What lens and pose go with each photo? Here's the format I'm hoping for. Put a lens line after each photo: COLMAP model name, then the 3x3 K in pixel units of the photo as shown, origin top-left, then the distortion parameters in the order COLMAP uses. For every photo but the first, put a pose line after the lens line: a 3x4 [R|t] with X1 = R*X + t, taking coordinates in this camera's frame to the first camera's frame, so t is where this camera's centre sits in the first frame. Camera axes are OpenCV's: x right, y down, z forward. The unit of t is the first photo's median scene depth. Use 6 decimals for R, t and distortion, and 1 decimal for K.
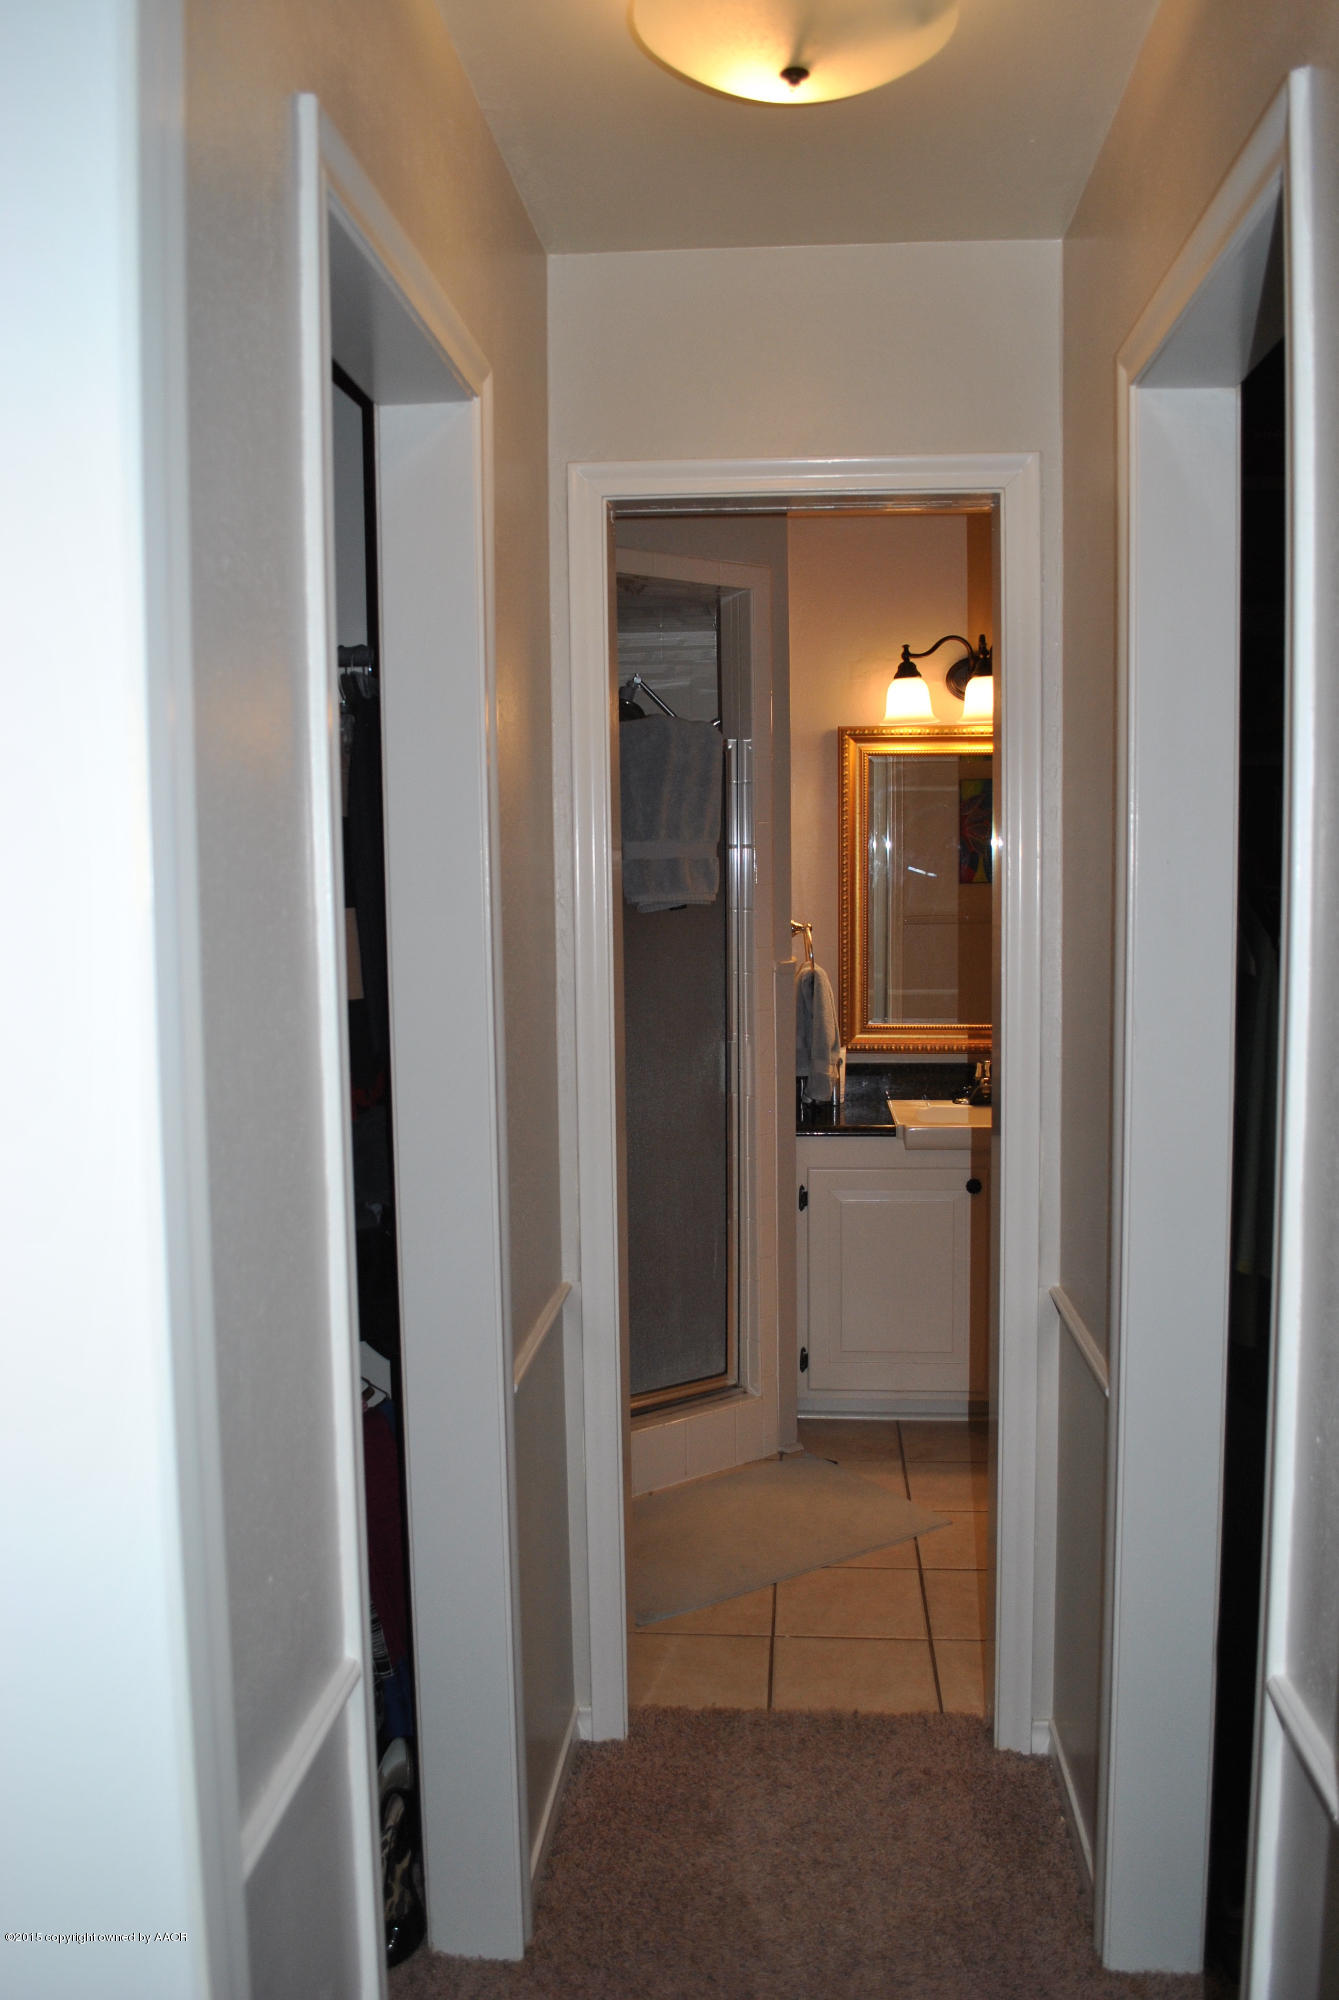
lens RADIAL K [[1590.8, 0, 669.5], [0, 1590.8, 1000.0], [0, 0, 1]] dist [-0.084240, 0.005342]
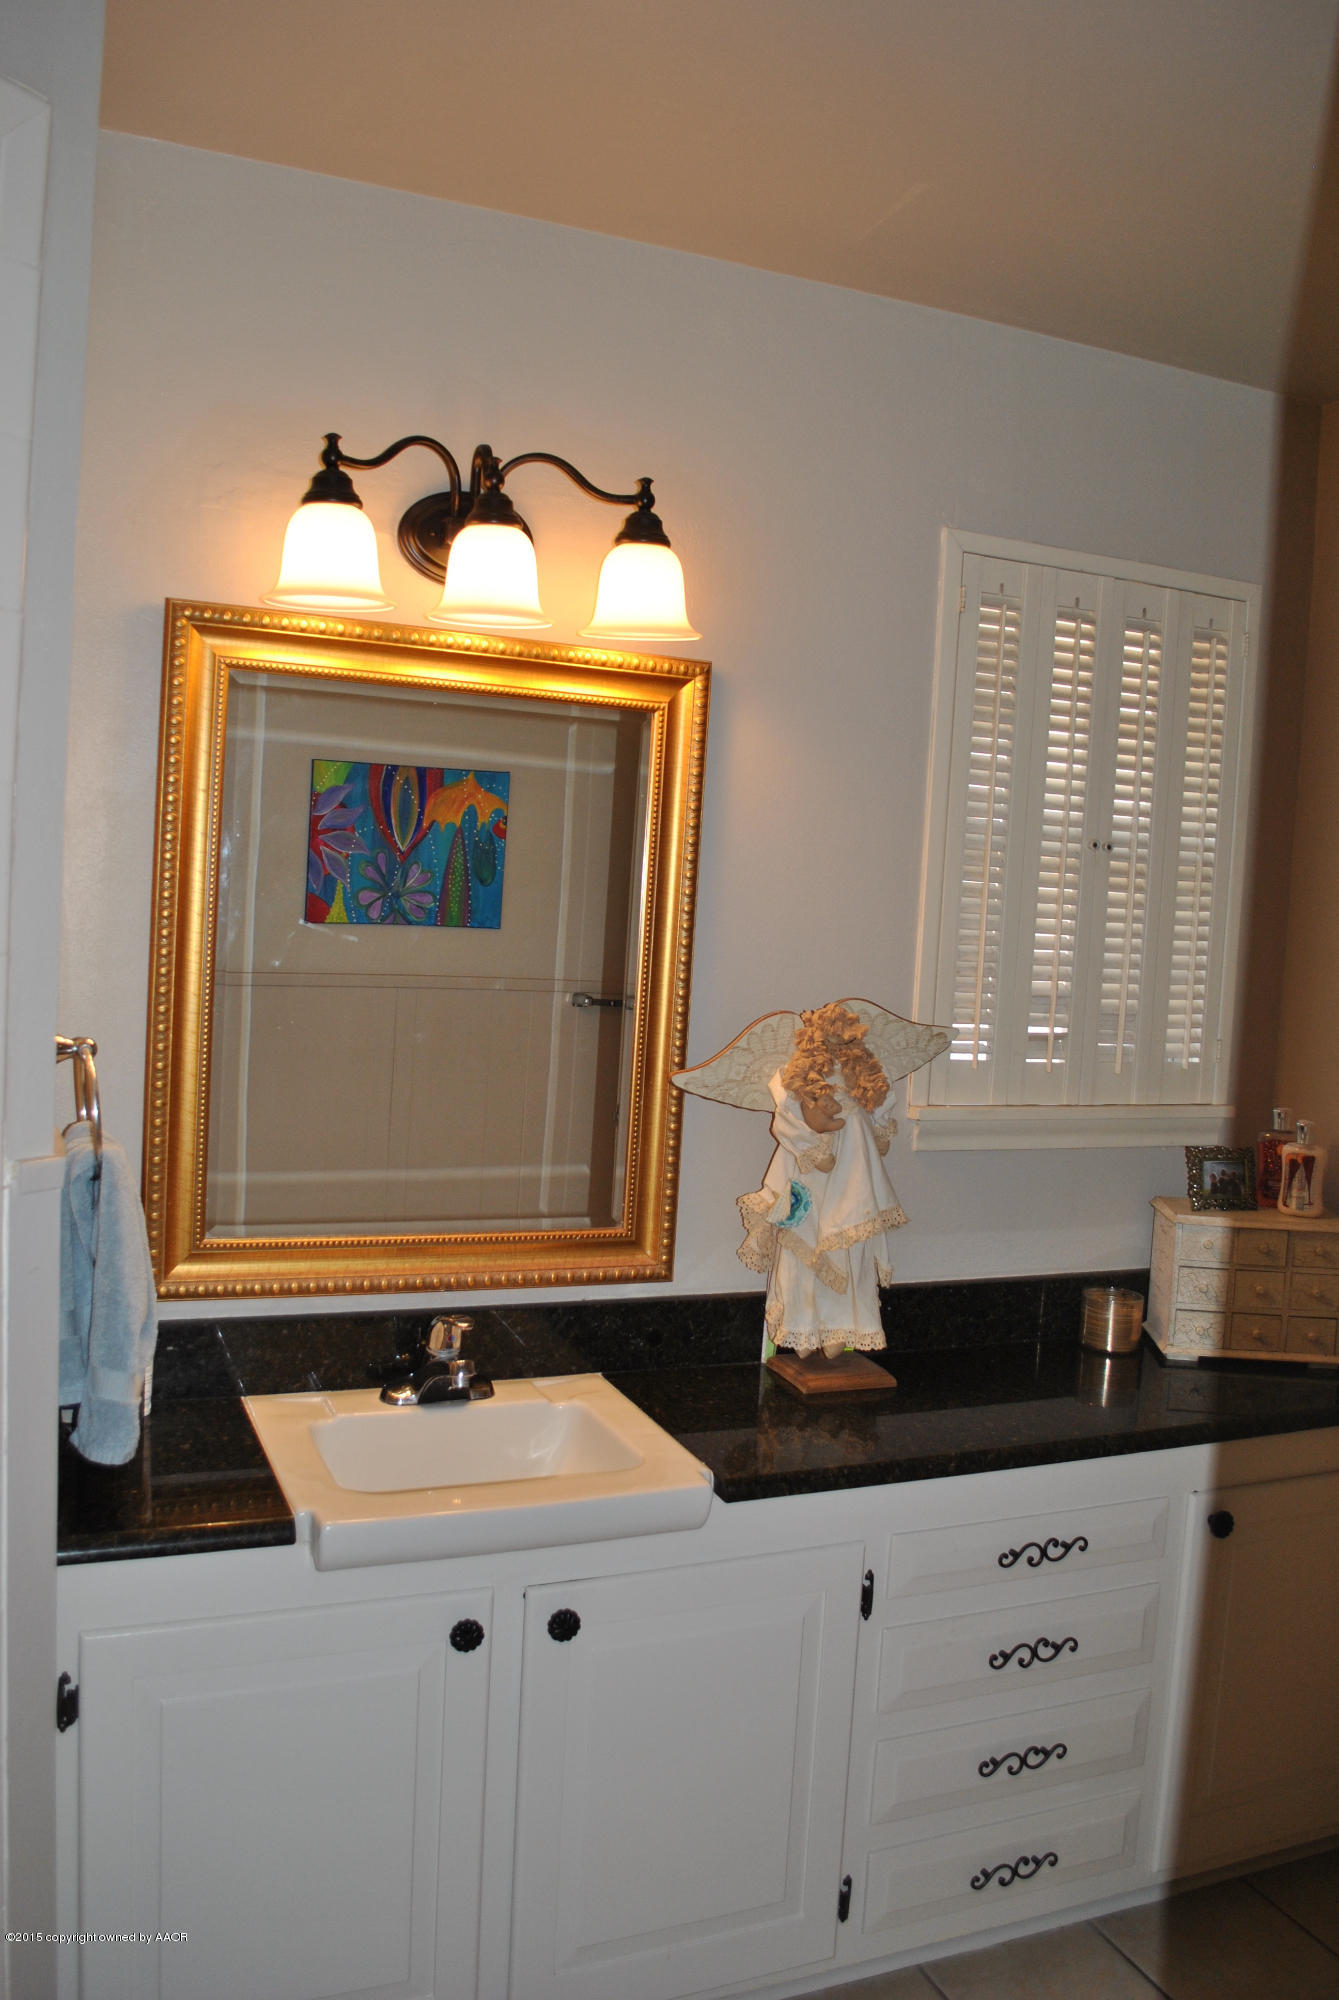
lens RADIAL K [[1590.8, 0, 669.5], [0, 1590.8, 1000.0], [0, 0, 1]] dist [-0.084240, 0.005342]
pose [[0.883560, 0.031767, 0.467239, 0.027782], [-0.027856, 0.999495, -0.015277, -0.054985], [-0.467488, 0.000483, 0.883999, 0.547137]]
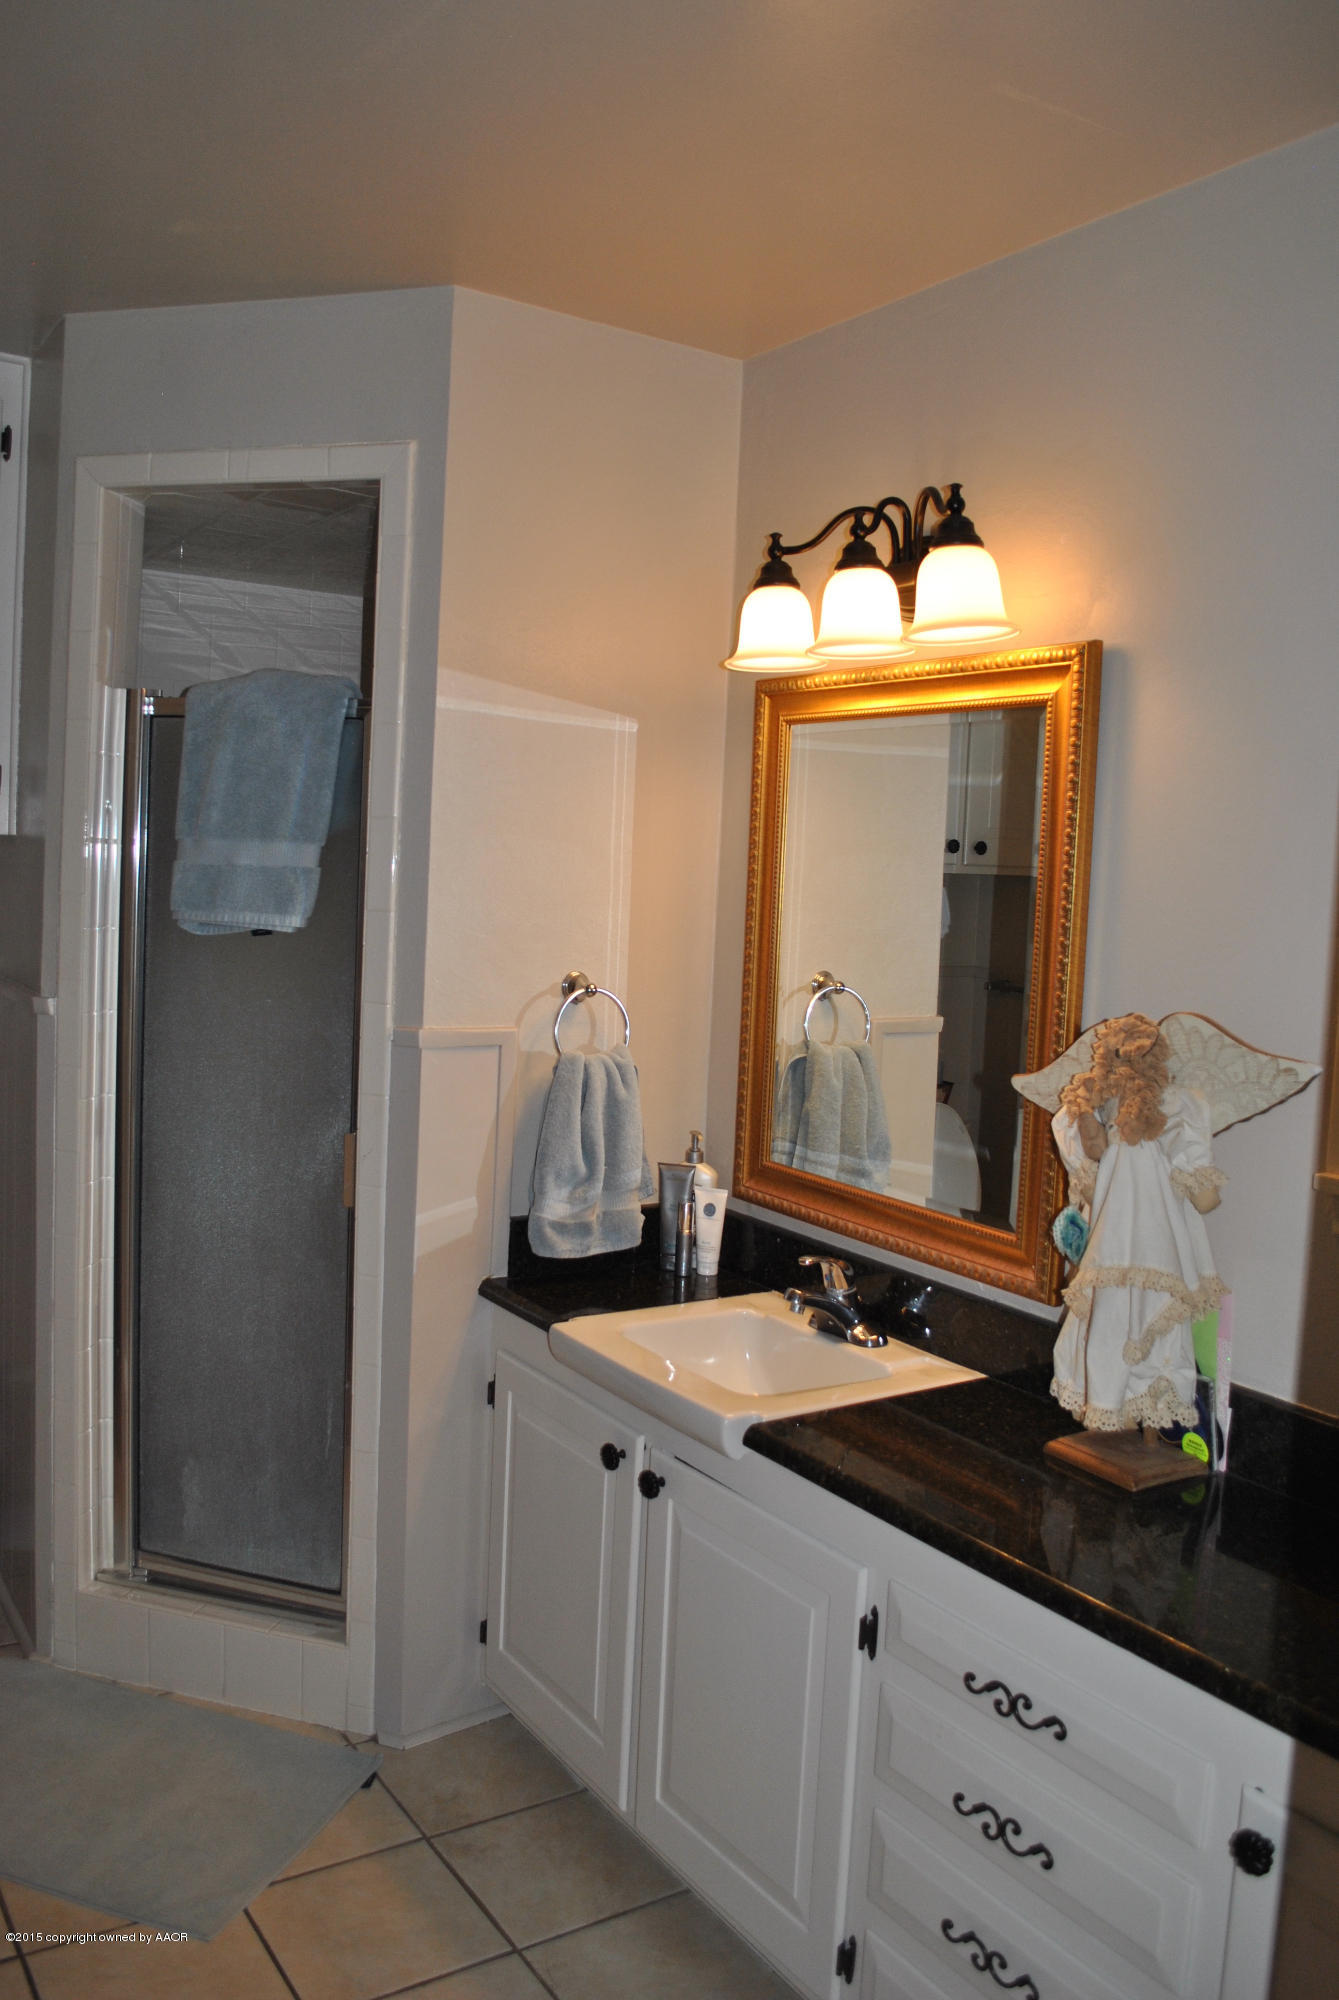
lens RADIAL K [[1590.8, 0, 669.5], [0, 1590.8, 1000.0], [0, 0, 1]] dist [-0.084240, 0.005342]
pose [[0.605143, 0.104164, -0.789273, 0.604846], [-0.124746, 0.991564, 0.035218, -0.066753], [0.786283, 0.077147, 0.613031, 0.614074]]
